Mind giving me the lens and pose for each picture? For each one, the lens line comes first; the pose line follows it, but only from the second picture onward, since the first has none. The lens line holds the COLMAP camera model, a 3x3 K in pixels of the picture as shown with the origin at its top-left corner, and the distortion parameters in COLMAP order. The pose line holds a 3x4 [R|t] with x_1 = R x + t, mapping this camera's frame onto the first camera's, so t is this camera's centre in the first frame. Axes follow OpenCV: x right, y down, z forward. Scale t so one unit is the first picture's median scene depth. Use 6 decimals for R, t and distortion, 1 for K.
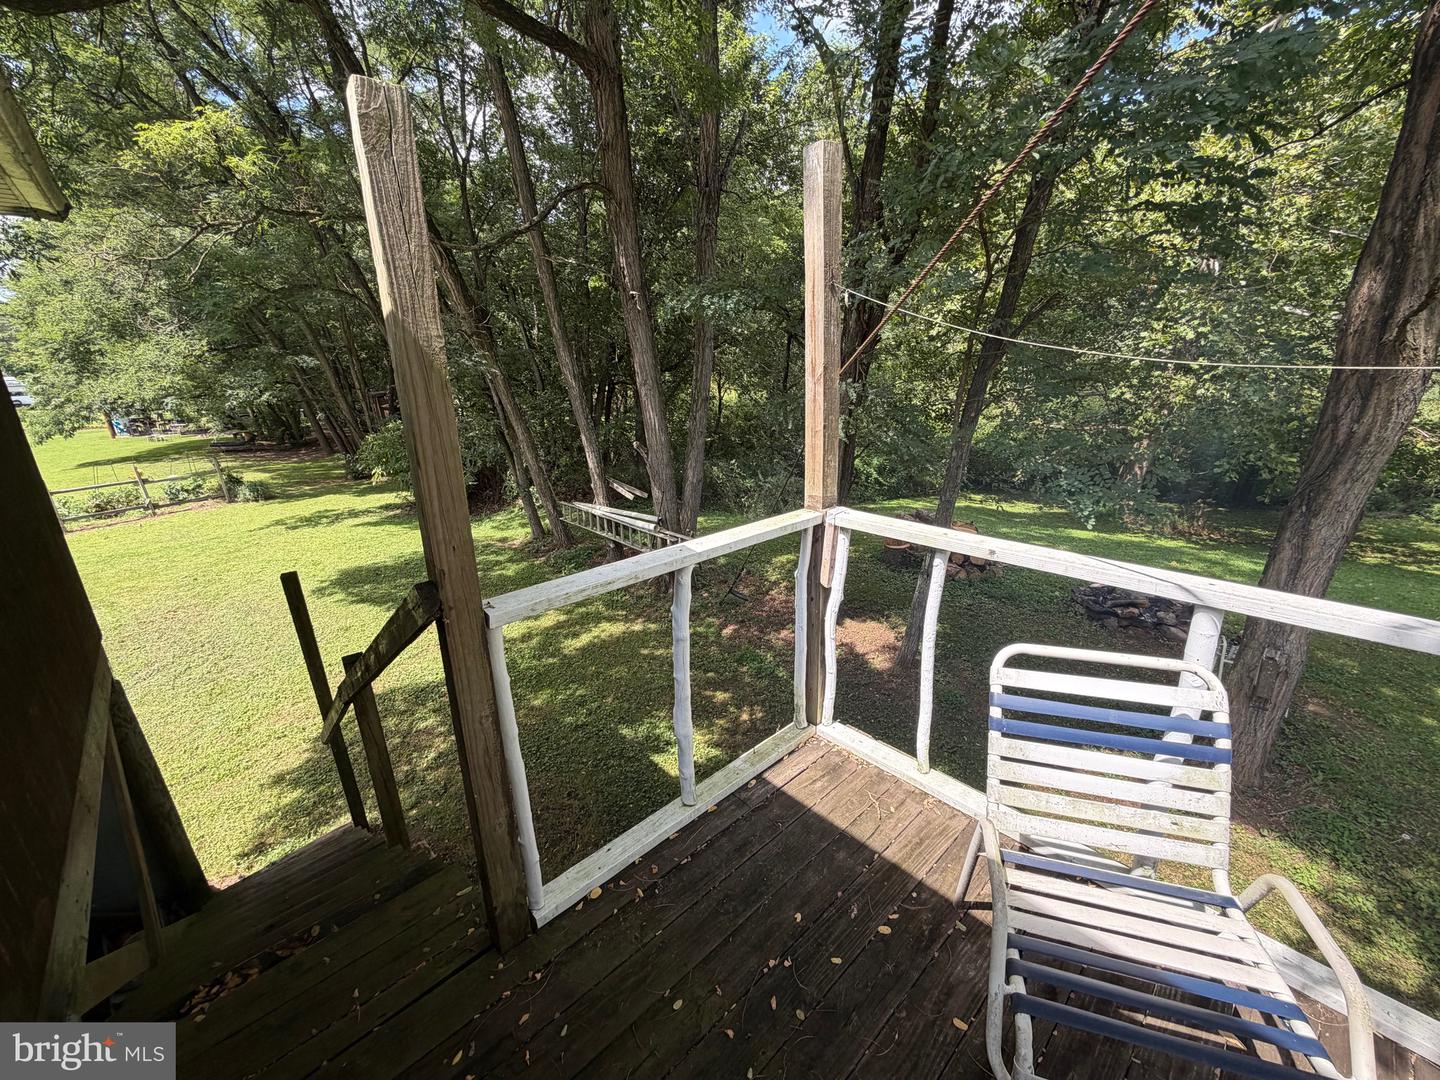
lens RADIAL K [[574.0, 0, 716.8], [0, 574.0, 539.6], [0, 0, 1]] dist [-0.001165, 0.000107]
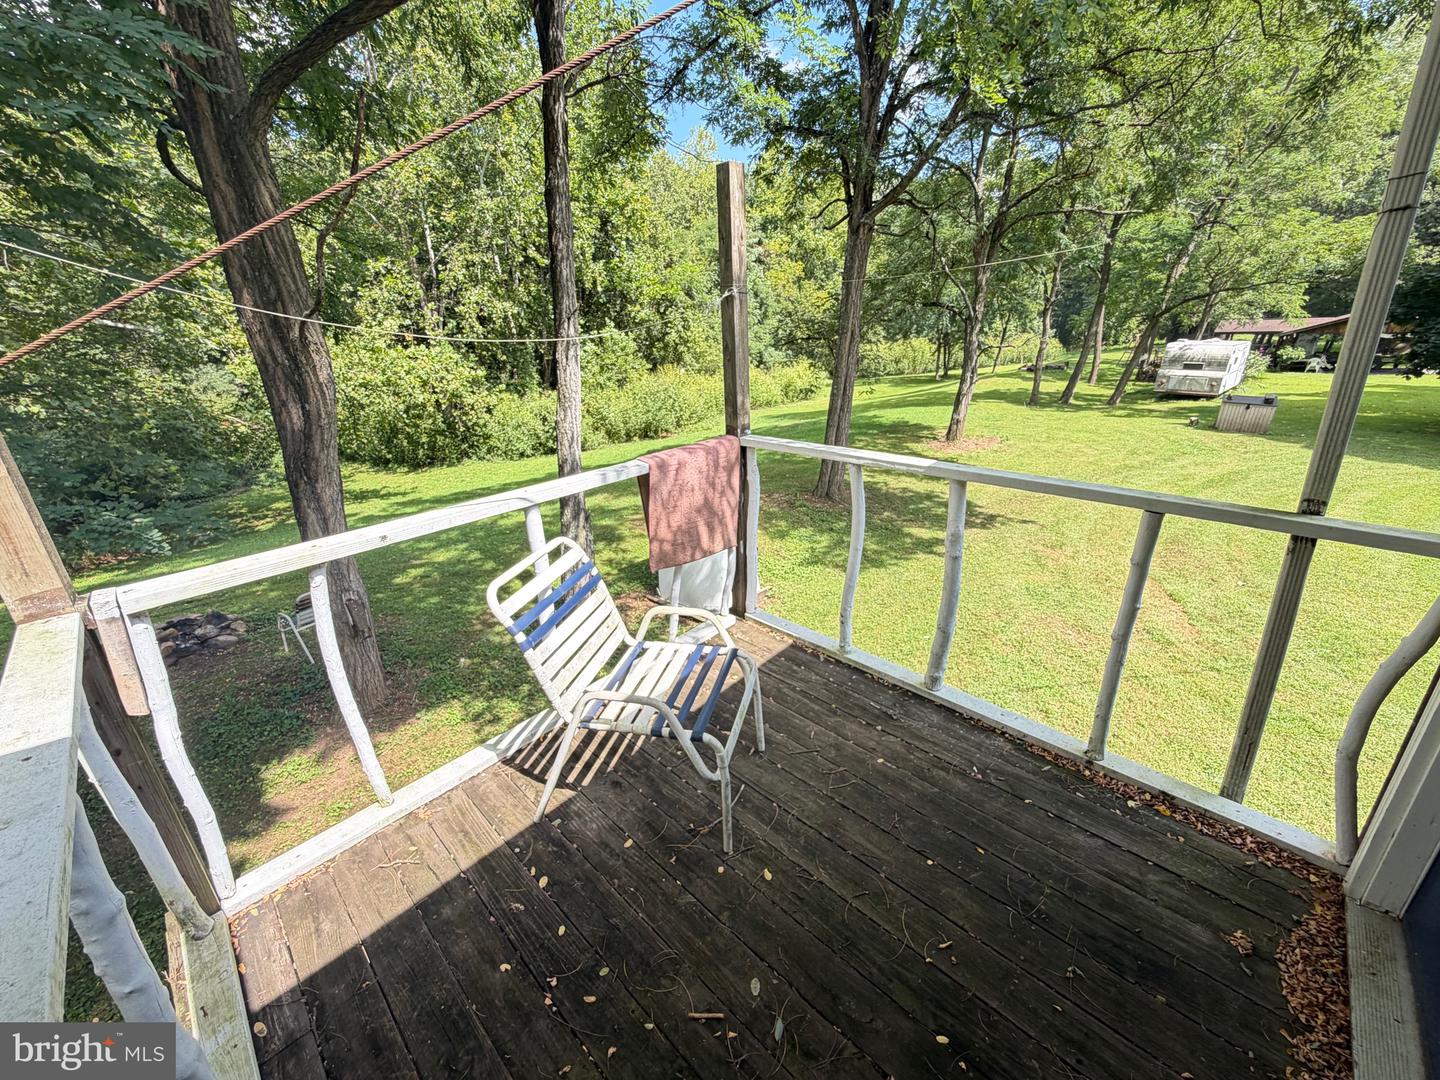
lens RADIAL K [[574.0, 0, 716.8], [0, 574.0, 539.6], [0, 0, 1]] dist [-0.001165, 0.000107]
pose [[-0.055810, -0.326745, 0.943463, -0.482623], [0.336845, 0.883374, 0.325860, -0.103071], [-0.939904, 0.335988, 0.060761, 0.401995]]
